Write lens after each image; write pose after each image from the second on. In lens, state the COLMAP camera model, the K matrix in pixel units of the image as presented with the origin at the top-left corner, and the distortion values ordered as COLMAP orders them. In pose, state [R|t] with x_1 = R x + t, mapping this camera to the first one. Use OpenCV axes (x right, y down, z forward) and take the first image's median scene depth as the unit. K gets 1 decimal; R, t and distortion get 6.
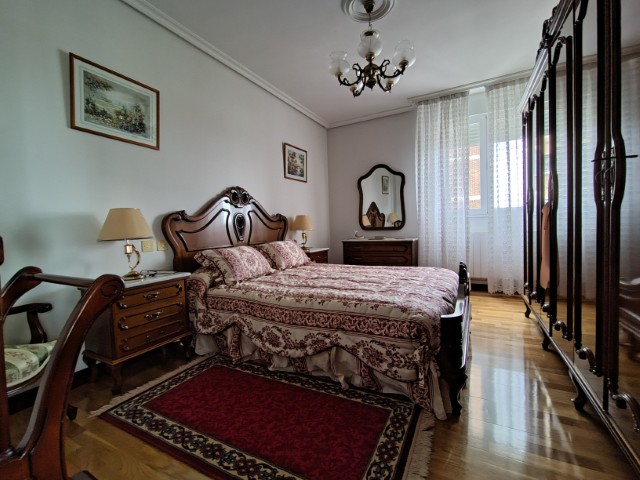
lens RADIAL K [[286.2, 0, 321.9], [0, 286.2, 238.1], [0, 0, 1]] dist [0.000369, -0.000444]
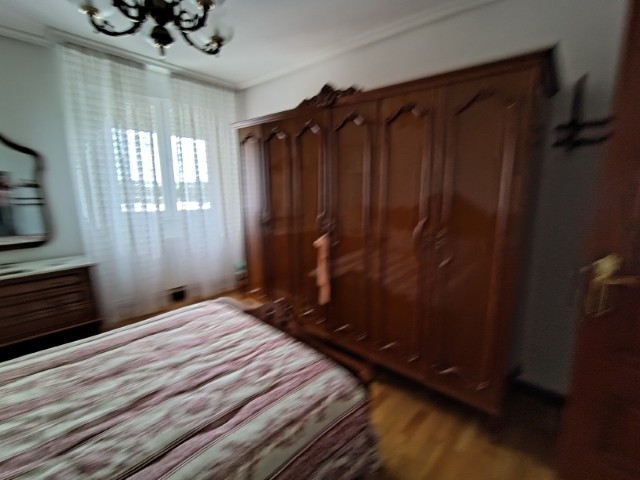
lens RADIAL K [[286.2, 0, 321.9], [0, 286.2, 238.1], [0, 0, 1]] dist [0.000369, -0.000444]
pose [[0.233091, -0.144135, 0.961714, -0.194201], [0.032630, 0.989557, 0.140399, -0.132665], [-0.971907, -0.001345, 0.235360, 0.335303]]
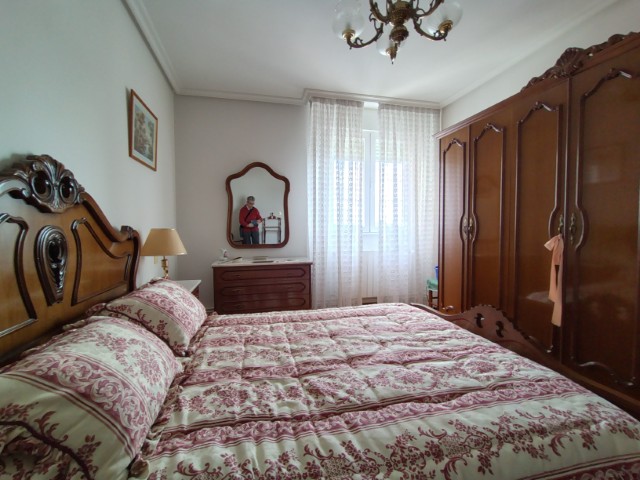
lens RADIAL K [[285.3, 0, 320.0], [0, 285.3, 240.0], [0, 0, 1]] dist [-0.013007, -0.000507]
pose [[0.747336, 0.000350, 0.664446, -0.212889], [0.006643, 0.999946, -0.007998, -0.051064], [-0.664413, 0.010391, 0.747294, 0.382948]]
